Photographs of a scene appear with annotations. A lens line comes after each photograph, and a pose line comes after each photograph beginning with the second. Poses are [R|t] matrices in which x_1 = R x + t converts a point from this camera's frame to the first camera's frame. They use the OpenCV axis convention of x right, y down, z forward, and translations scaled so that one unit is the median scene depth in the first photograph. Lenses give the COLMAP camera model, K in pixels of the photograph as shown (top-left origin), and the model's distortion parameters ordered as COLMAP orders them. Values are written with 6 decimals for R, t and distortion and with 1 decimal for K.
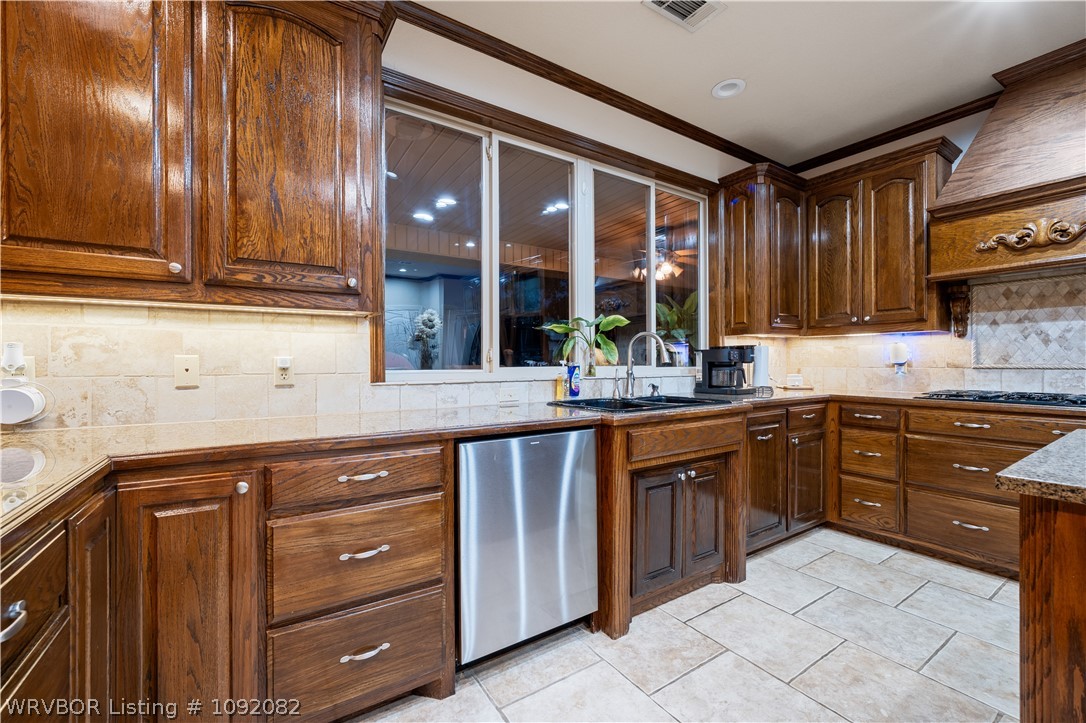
lens RADIAL K [[450.6, 0, 543.0], [0, 450.6, 361.5], [0, 0, 1]] dist [0.000031, 0.000002]
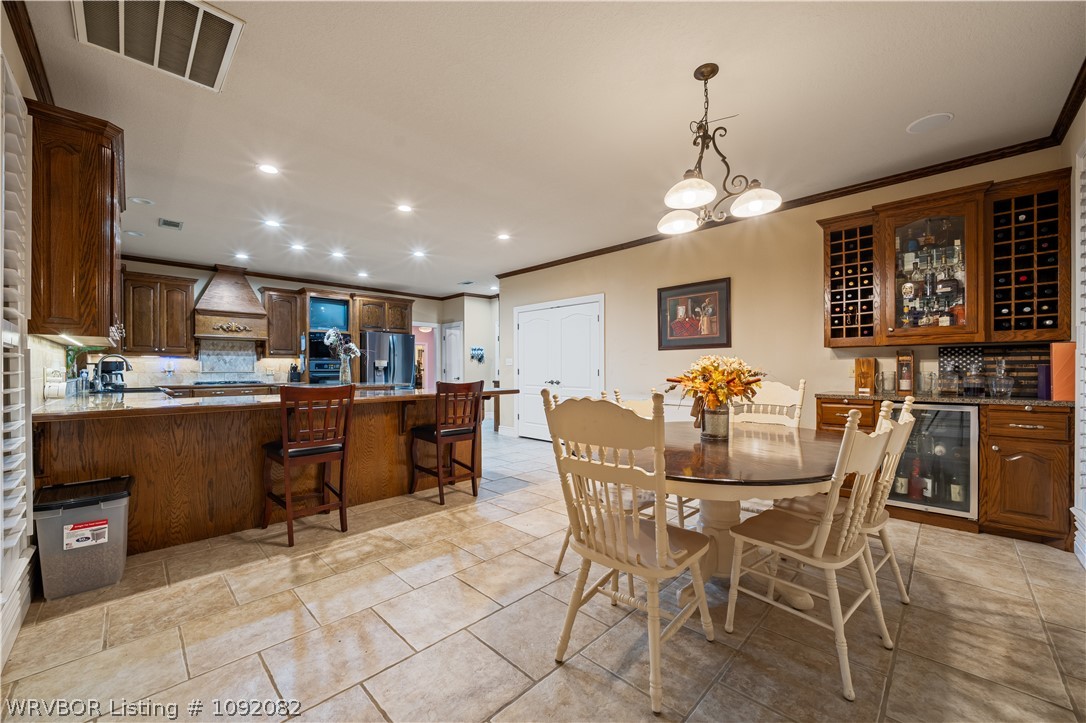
lens RADIAL K [[412.0, 0, 543.0], [0, 412.0, 361.5], [0, 0, 1]] dist [0.000076, 0.000006]
pose [[-0.211221, 0.021963, 0.977192, -1.698578], [0.002178, 0.999756, -0.021999, 0.007379], [-0.977436, -0.002518, -0.211217, -0.366566]]
